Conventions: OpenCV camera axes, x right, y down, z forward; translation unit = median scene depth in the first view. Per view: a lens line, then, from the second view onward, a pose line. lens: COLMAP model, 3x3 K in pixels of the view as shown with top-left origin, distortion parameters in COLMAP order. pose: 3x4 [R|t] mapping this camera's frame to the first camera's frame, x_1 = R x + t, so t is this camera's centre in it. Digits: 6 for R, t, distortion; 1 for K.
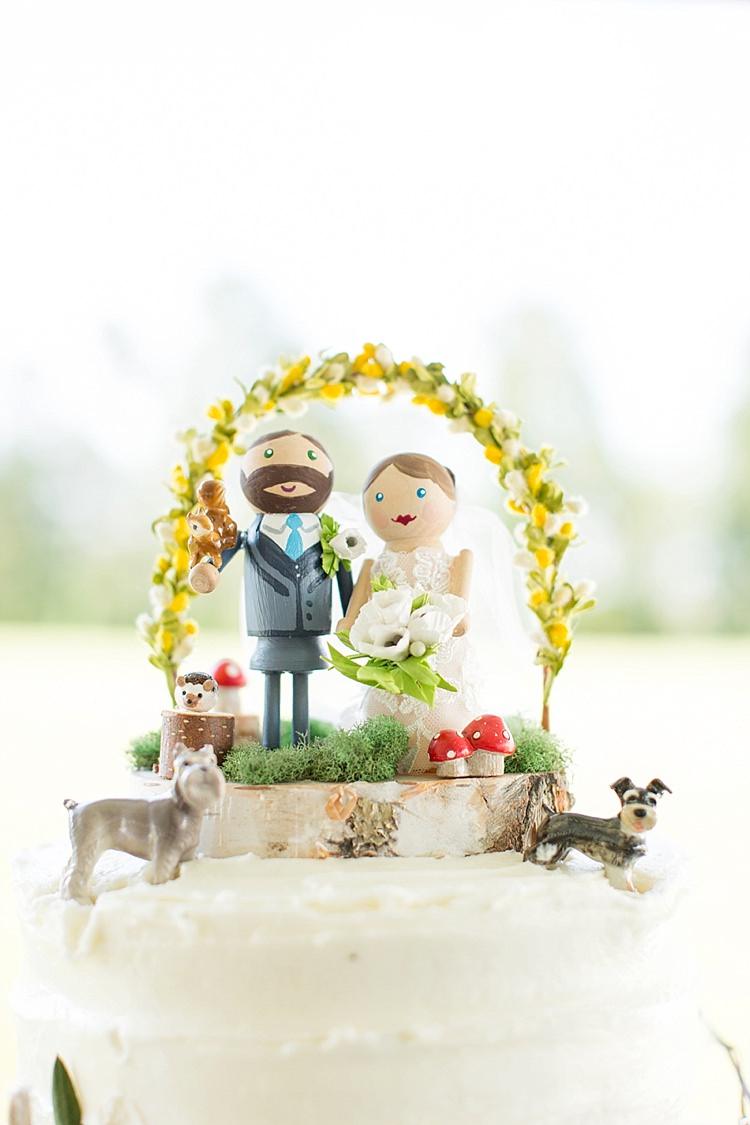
lens RADIAL K [[1796.3, 0, 374.9], [0, 1796.3, 559.0], [0, 0, 1]] dist [-0.207845, 0.000000]
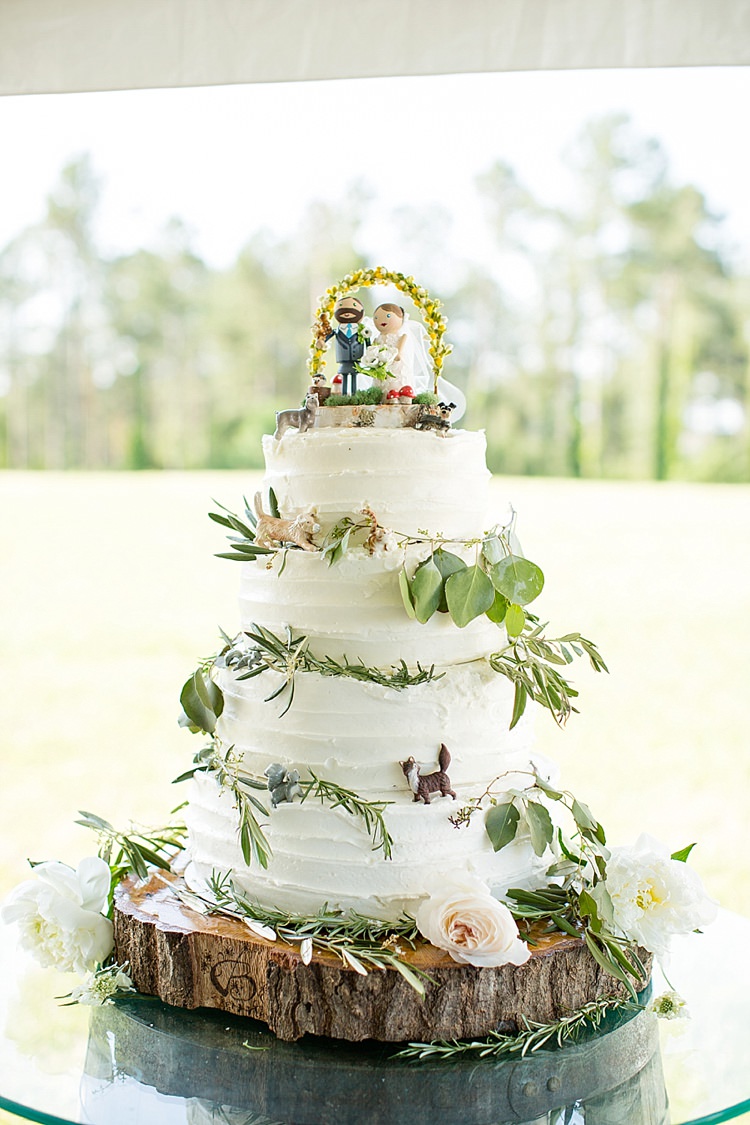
lens RADIAL K [[1796.3, 0, 375.2], [0, 1796.3, 563.5], [0, 0, 1]] dist [-0.207845, 0.000000]
pose [[0.972474, 0.009945, -0.232799, 0.732274], [0.010219, 0.996307, 0.085249, 0.127012], [0.232787, -0.085281, 0.968781, -2.059579]]
